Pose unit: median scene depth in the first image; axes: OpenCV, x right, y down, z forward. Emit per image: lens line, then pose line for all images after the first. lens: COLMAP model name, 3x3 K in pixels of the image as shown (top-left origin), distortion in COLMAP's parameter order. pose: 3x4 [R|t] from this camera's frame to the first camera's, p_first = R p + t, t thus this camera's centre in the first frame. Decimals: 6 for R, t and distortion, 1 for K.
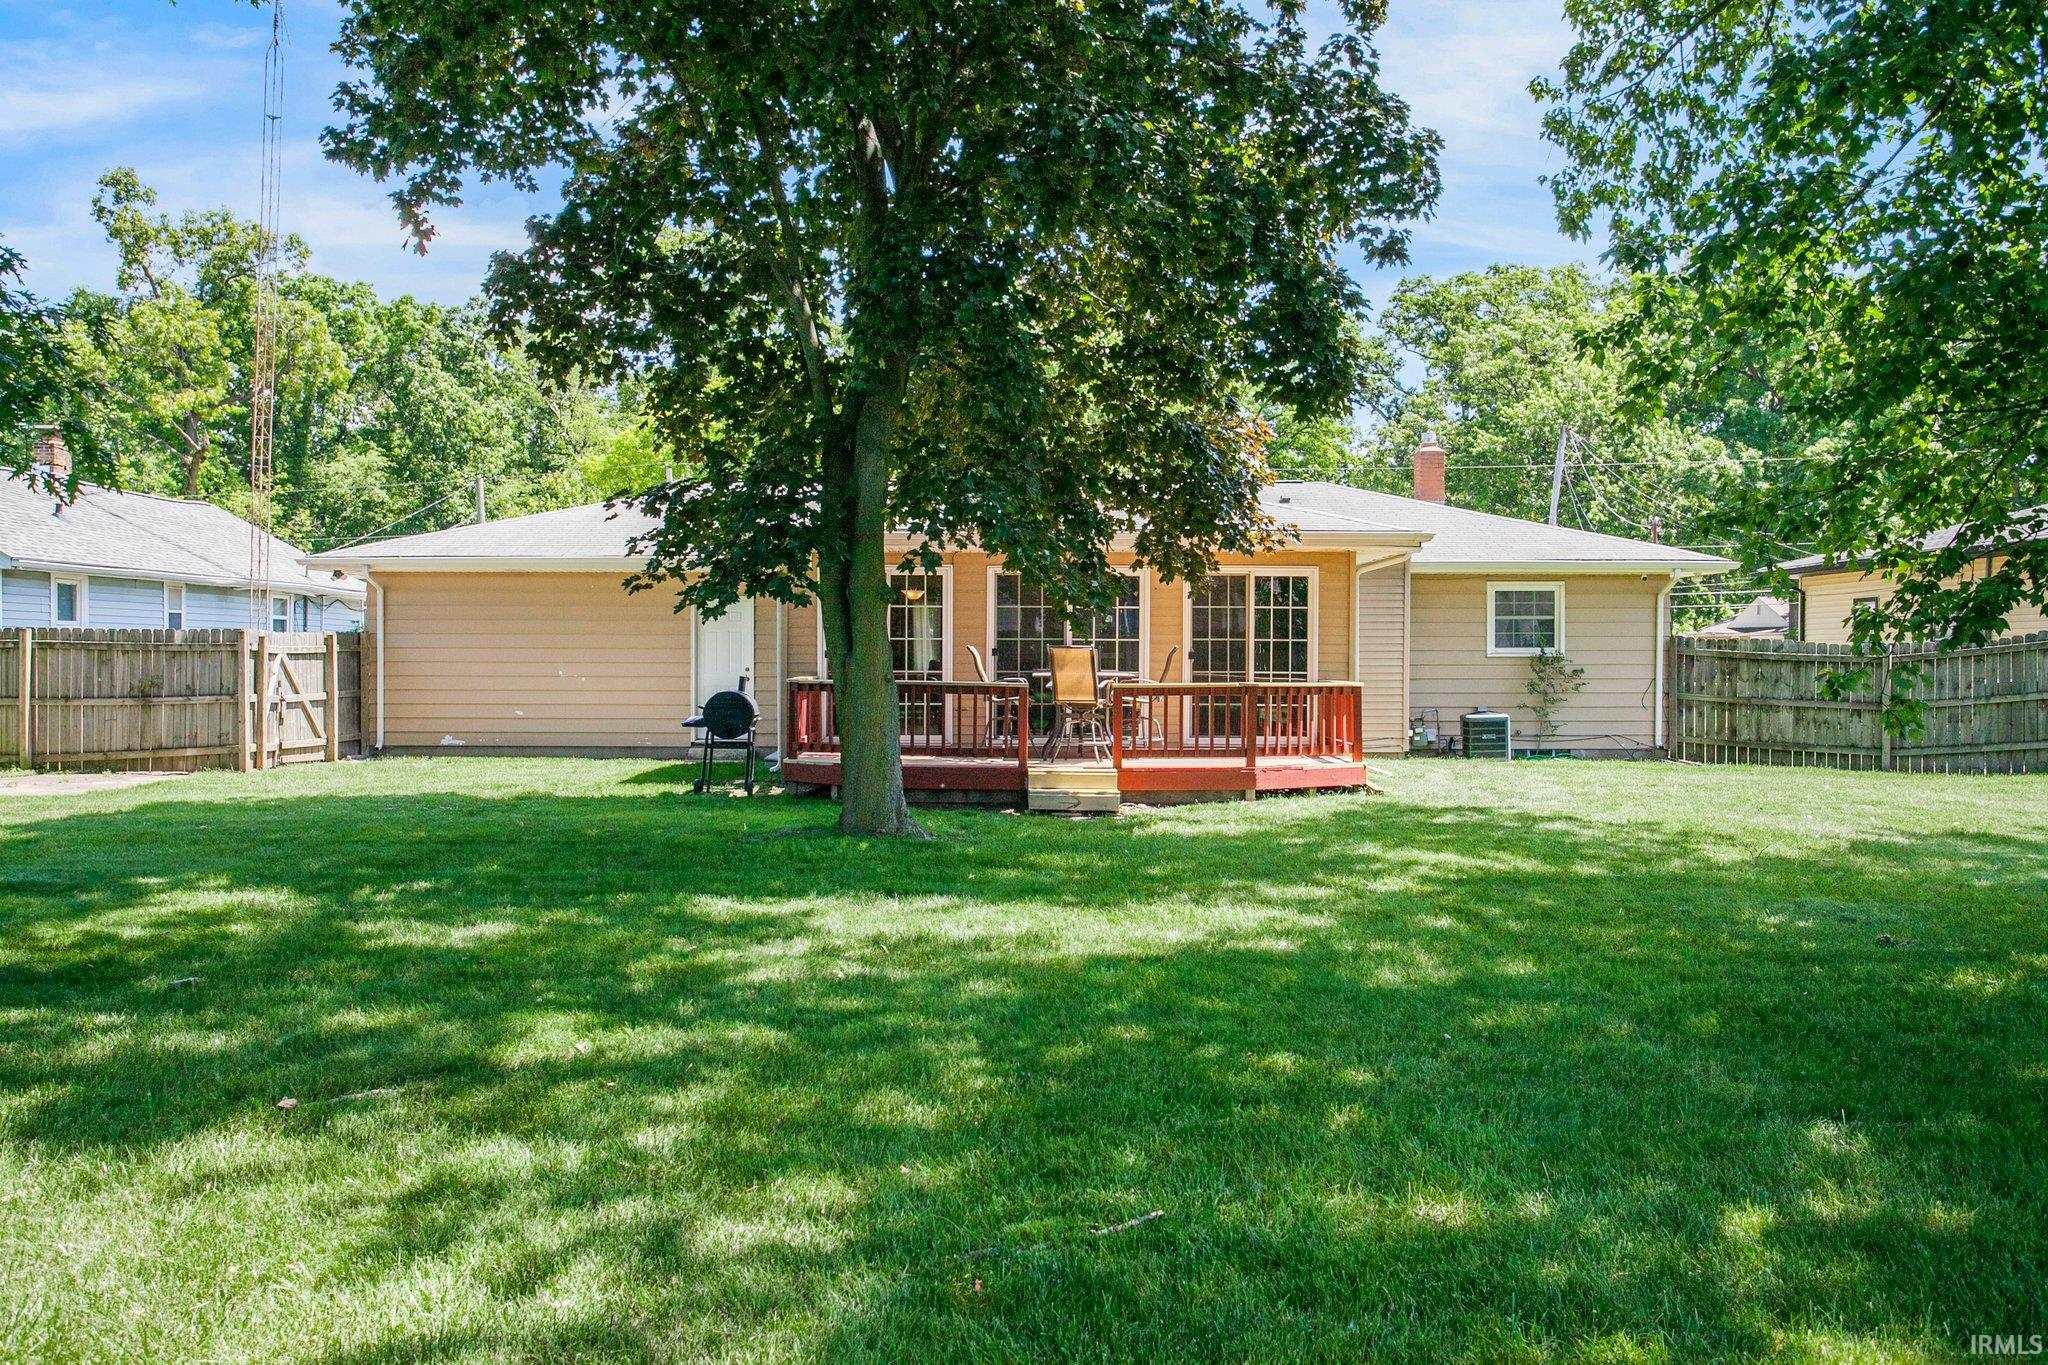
lens RADIAL K [[1715.9, 0, 1024.0], [0, 1715.9, 682.5], [0, 0, 1]] dist [0.000946, 0.000224]
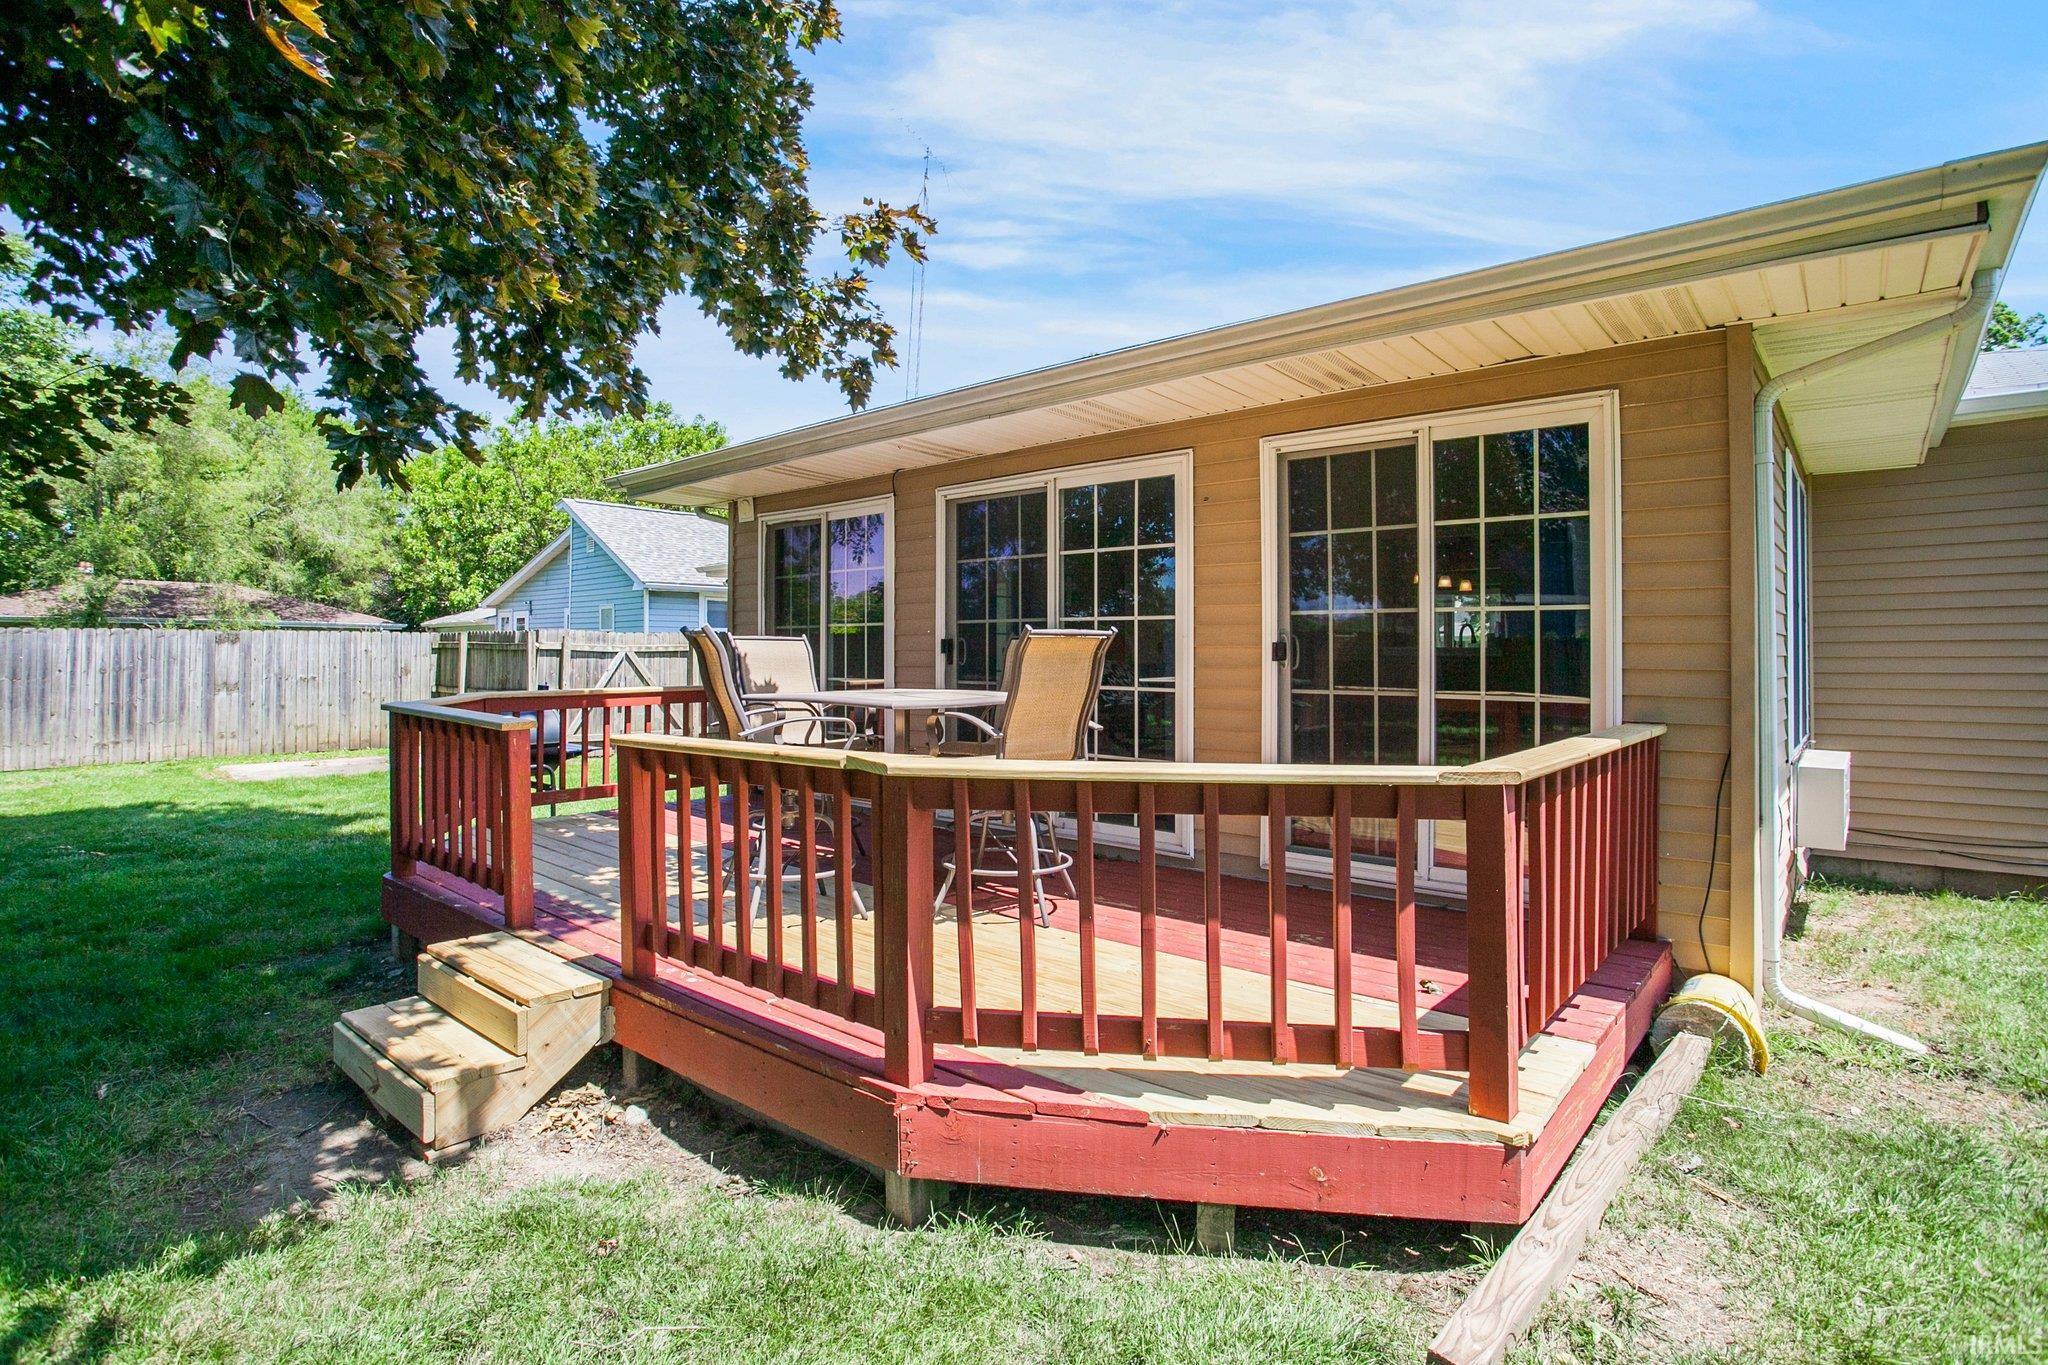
lens RADIAL K [[1018.6, 0, 1026.4], [0, 1018.6, 654.8], [0, 0, 1]] dist [-0.000706, -0.000057]
pose [[0.773133, -0.002988, -0.634236, 0.189238], [0.001648, 0.999995, -0.002703, -0.012581], [0.634241, 0.001045, 0.773135, 0.693674]]
